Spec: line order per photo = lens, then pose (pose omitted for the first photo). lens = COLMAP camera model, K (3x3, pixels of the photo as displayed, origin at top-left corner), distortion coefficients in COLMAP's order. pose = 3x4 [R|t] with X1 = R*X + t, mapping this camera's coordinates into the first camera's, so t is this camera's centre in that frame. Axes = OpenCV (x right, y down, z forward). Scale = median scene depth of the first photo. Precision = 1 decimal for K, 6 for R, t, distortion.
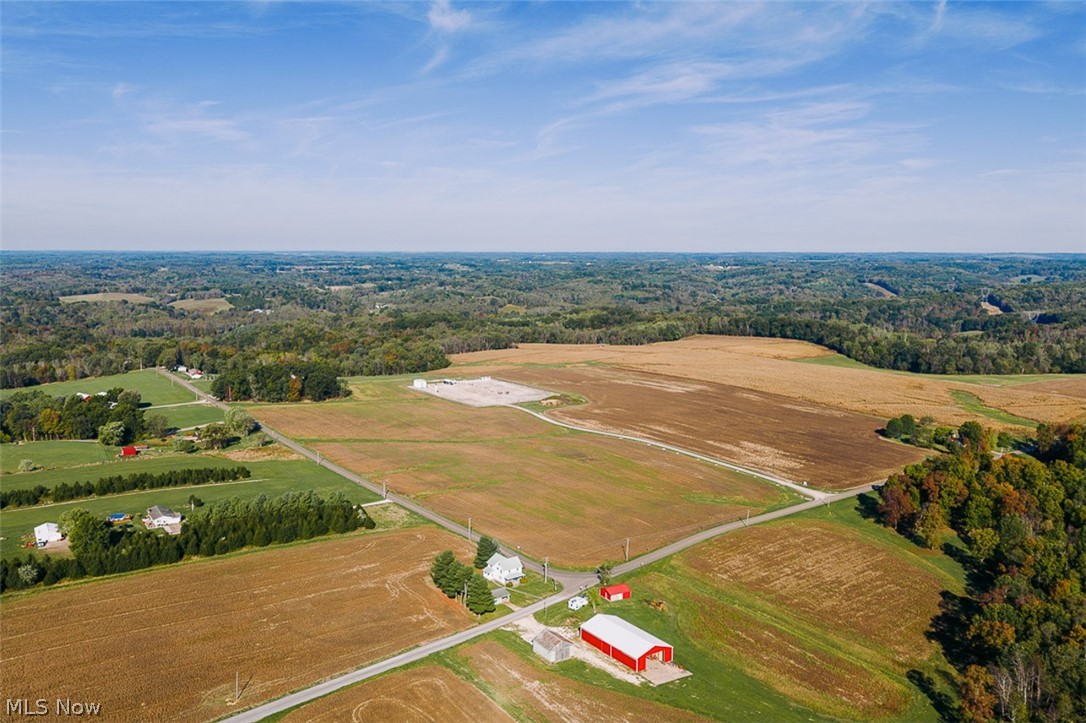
lens RADIAL K [[900.6, 0, 543.0], [0, 900.6, 361.5], [0, 0, 1]] dist [0.021028, -0.044774]
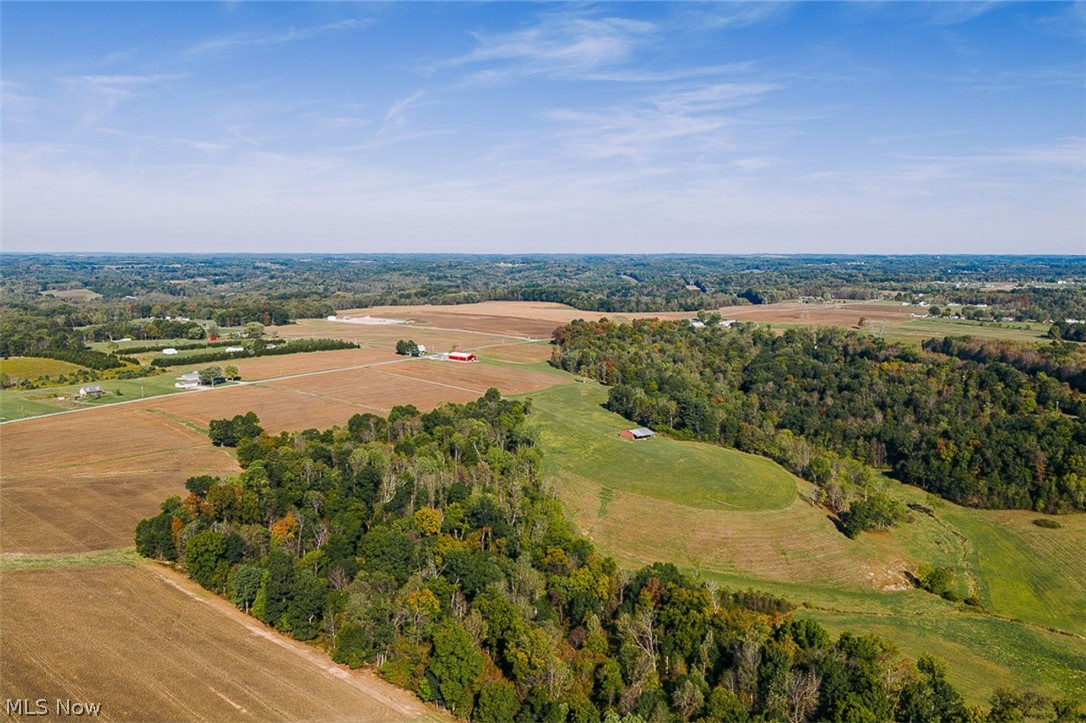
lens RADIAL K [[900.6, 0, 543.0], [0, 900.6, 361.5], [0, 0, 1]] dist [0.021028, -0.044774]
pose [[0.974692, -0.026365, 0.221992, -0.084060], [0.026759, 0.999641, 0.001234, 0.077377], [-0.221945, 0.004738, 0.975048, -0.539783]]
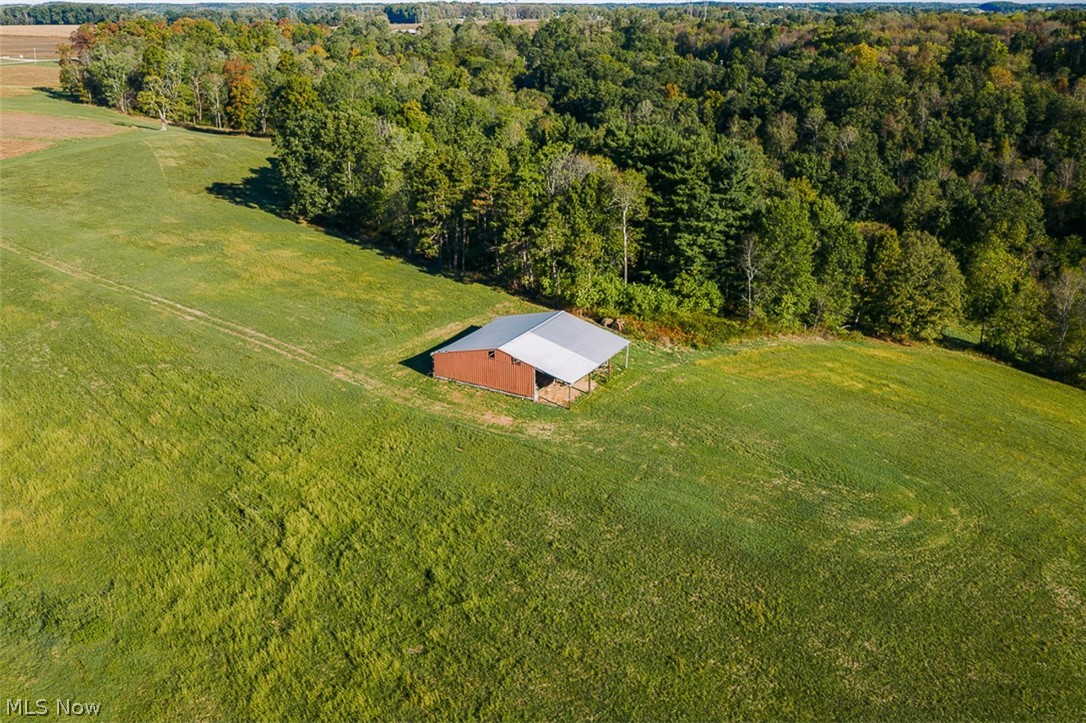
lens RADIAL K [[900.6, 0, 543.0], [0, 900.6, 361.5], [0, 0, 1]] dist [0.021028, -0.044774]
pose [[0.785381, -0.232567, 0.573663, 0.025590], [0.081432, 0.957502, 0.276693, 0.095559], [-0.613633, -0.170595, 0.770942, -0.137284]]
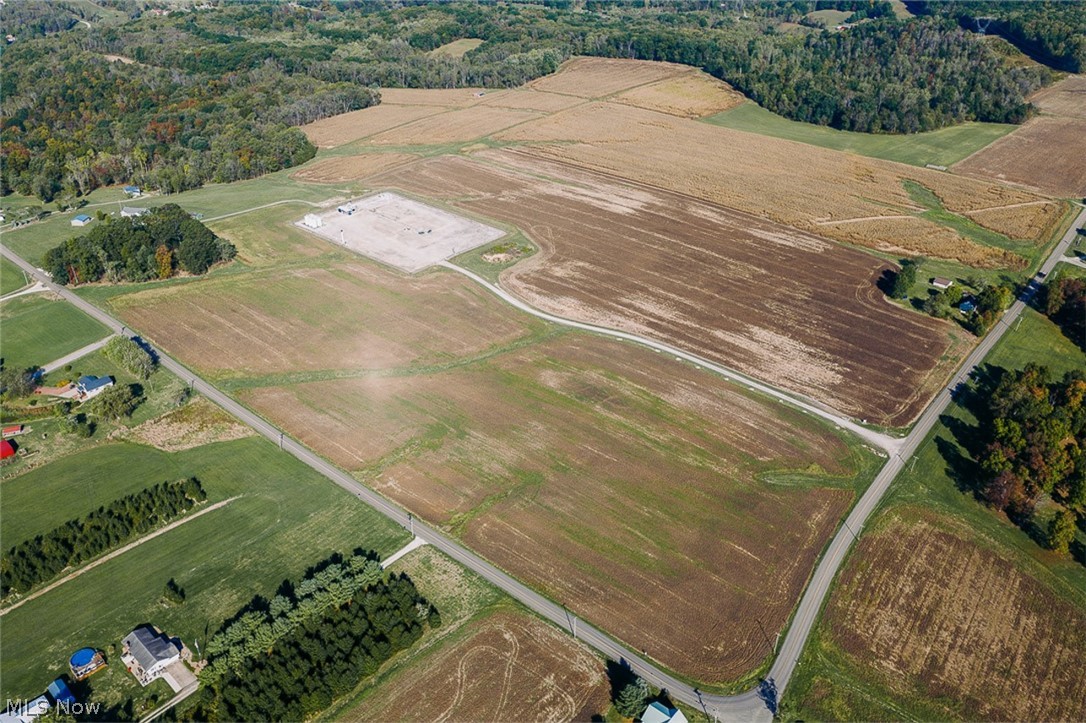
lens RADIAL K [[900.6, 0, 543.0], [0, 900.6, 361.5], [0, 0, 1]] dist [0.021028, -0.044774]
pose [[0.970304, -0.127414, 0.205609, -0.077977], [0.036360, 0.917191, 0.396785, -0.113672], [-0.239139, -0.377526, 0.894587, 0.116871]]
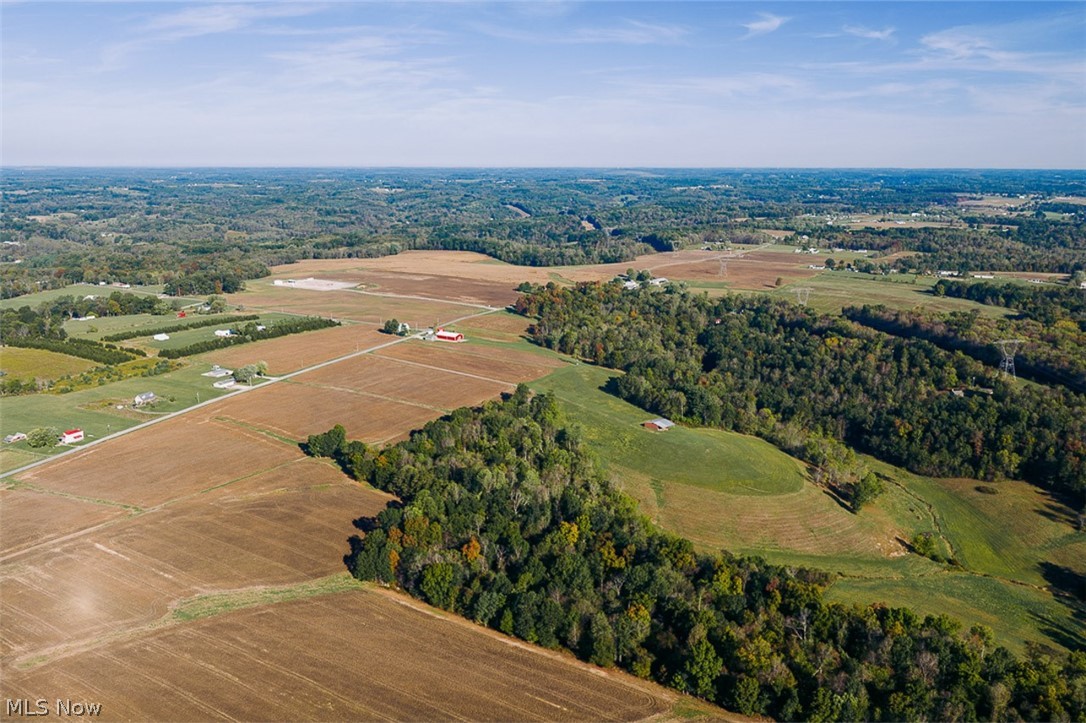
lens RADIAL K [[900.6, 0, 543.0], [0, 900.6, 361.5], [0, 0, 1]] dist [0.021028, -0.044774]
pose [[0.928149, -0.080097, 0.363489, -0.206495], [0.045962, 0.993761, 0.101619, 0.014717], [-0.369361, -0.077611, 0.926039, -0.583766]]
